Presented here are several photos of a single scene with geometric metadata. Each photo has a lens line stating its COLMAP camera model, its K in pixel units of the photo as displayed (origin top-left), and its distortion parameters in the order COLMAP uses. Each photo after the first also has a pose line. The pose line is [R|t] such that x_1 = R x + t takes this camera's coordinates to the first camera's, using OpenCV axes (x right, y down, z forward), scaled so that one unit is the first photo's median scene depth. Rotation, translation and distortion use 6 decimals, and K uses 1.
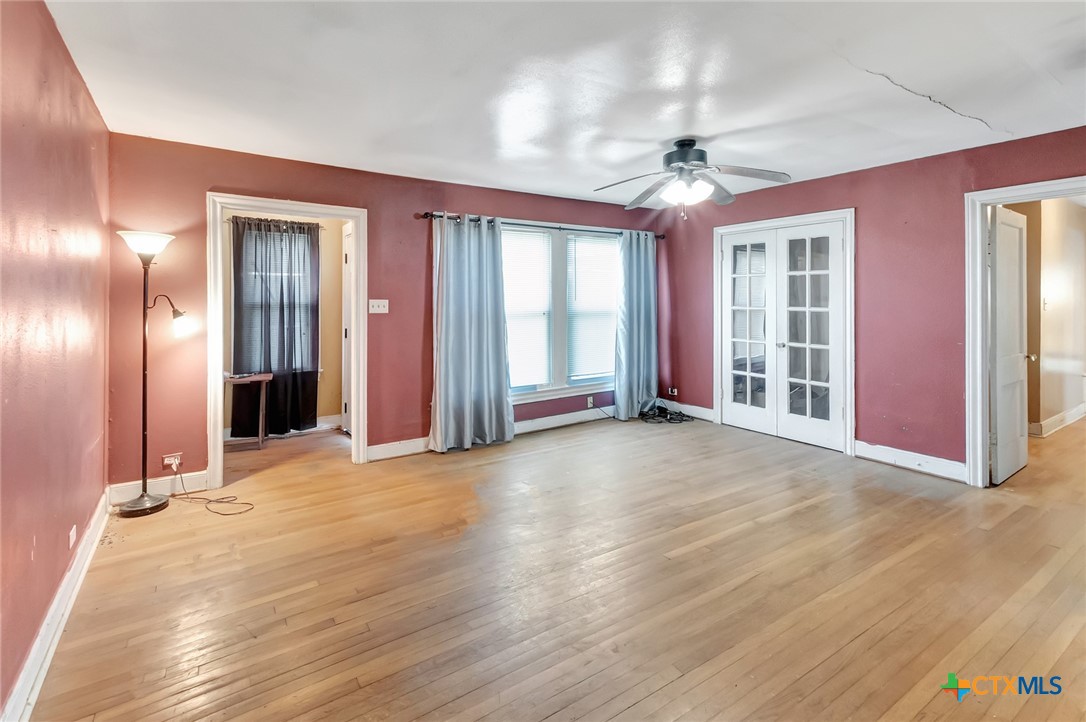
lens RADIAL K [[489.7, 0, 546.2], [0, 489.7, 288.7], [0, 0, 1]] dist [0.000031, -0.002322]
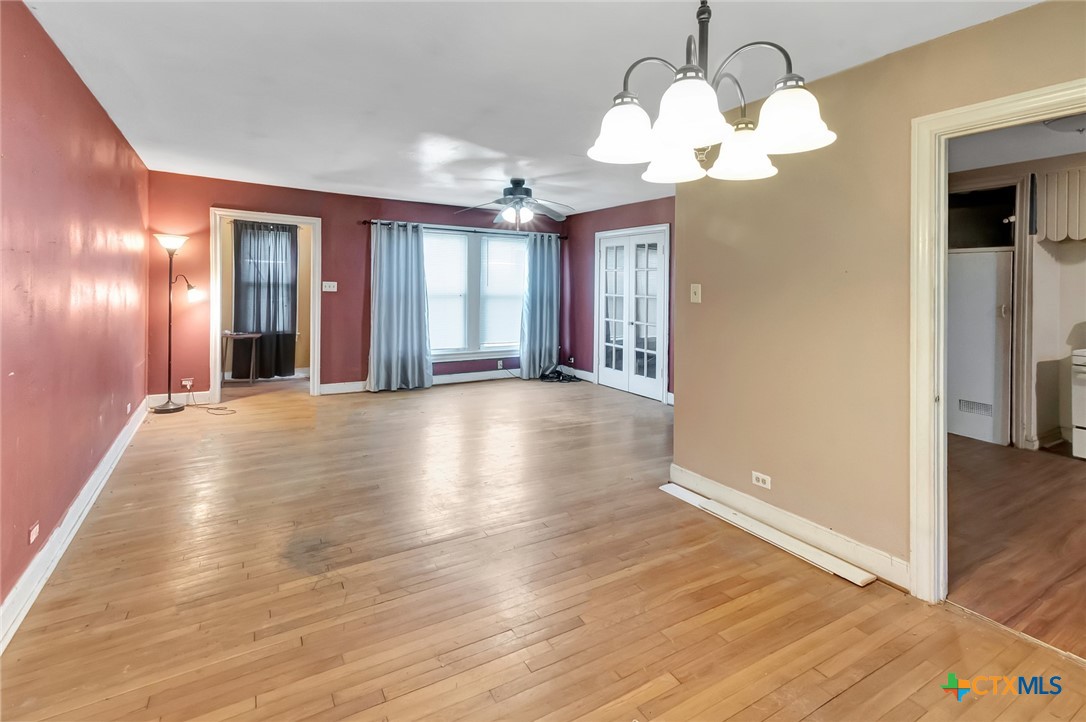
lens RADIAL K [[489.7, 0, 537.4], [0, 489.7, 288.7], [0, 0, 1]] dist [0.000031, -0.002322]
pose [[0.998249, 0.023713, -0.054183, 0.316575], [-0.022438, 0.999460, 0.024007, -0.004963], [0.054723, -0.022749, 0.998242, -0.361201]]
